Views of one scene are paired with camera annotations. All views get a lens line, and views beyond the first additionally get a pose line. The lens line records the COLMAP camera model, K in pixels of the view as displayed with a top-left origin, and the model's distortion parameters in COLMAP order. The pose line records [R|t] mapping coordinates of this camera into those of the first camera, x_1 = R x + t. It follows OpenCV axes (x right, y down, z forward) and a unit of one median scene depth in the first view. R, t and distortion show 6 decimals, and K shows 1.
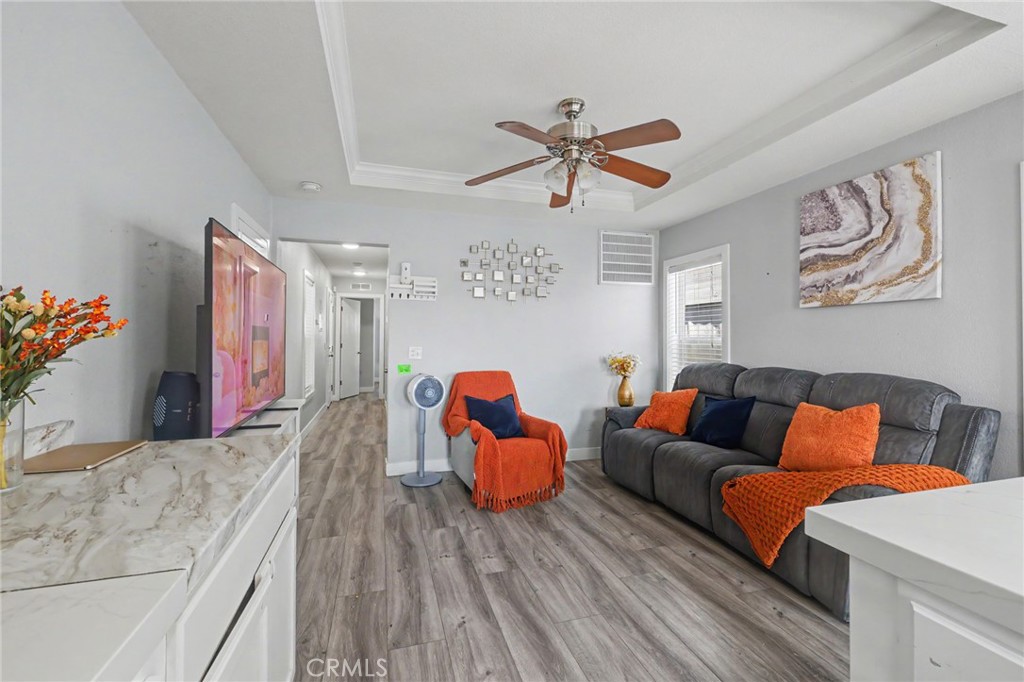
lens RADIAL K [[439.1, 0, 509.8], [0, 439.1, 336.6], [0, 0, 1]] dist [0.004422, 0.000190]
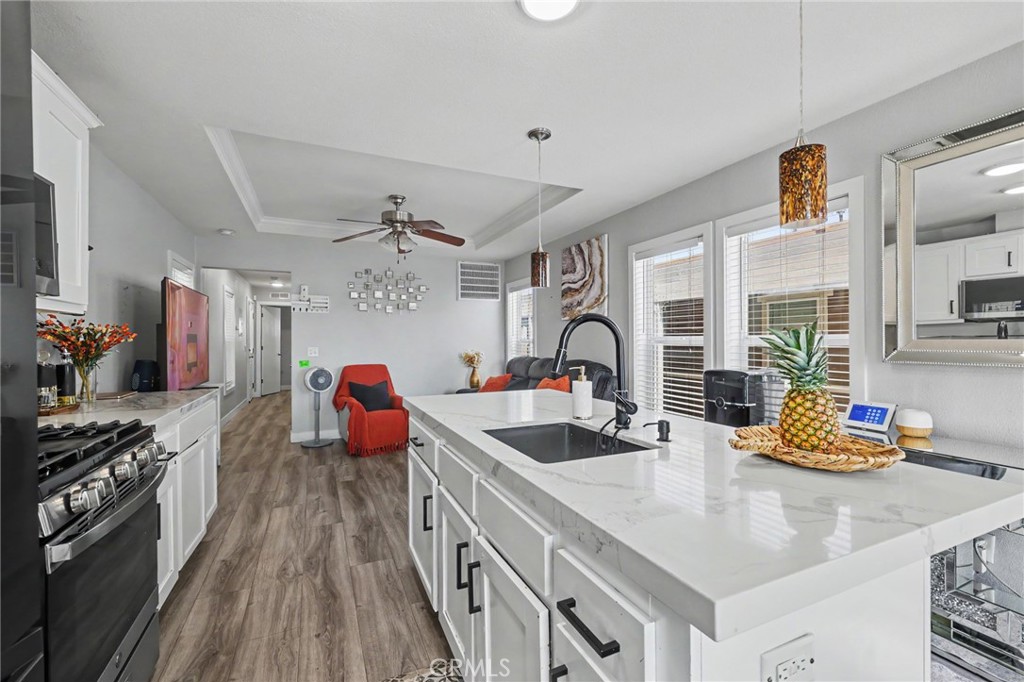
lens RADIAL K [[439.1, 0, 515.4], [0, 439.1, 342.7], [0, 0, 1]] dist [0.004422, 0.000190]
pose [[0.990167, -0.007751, 0.139678, 0.251732], [0.006414, 0.999929, 0.010019, -0.000749], [-0.139746, -0.009025, 0.990146, -0.505303]]
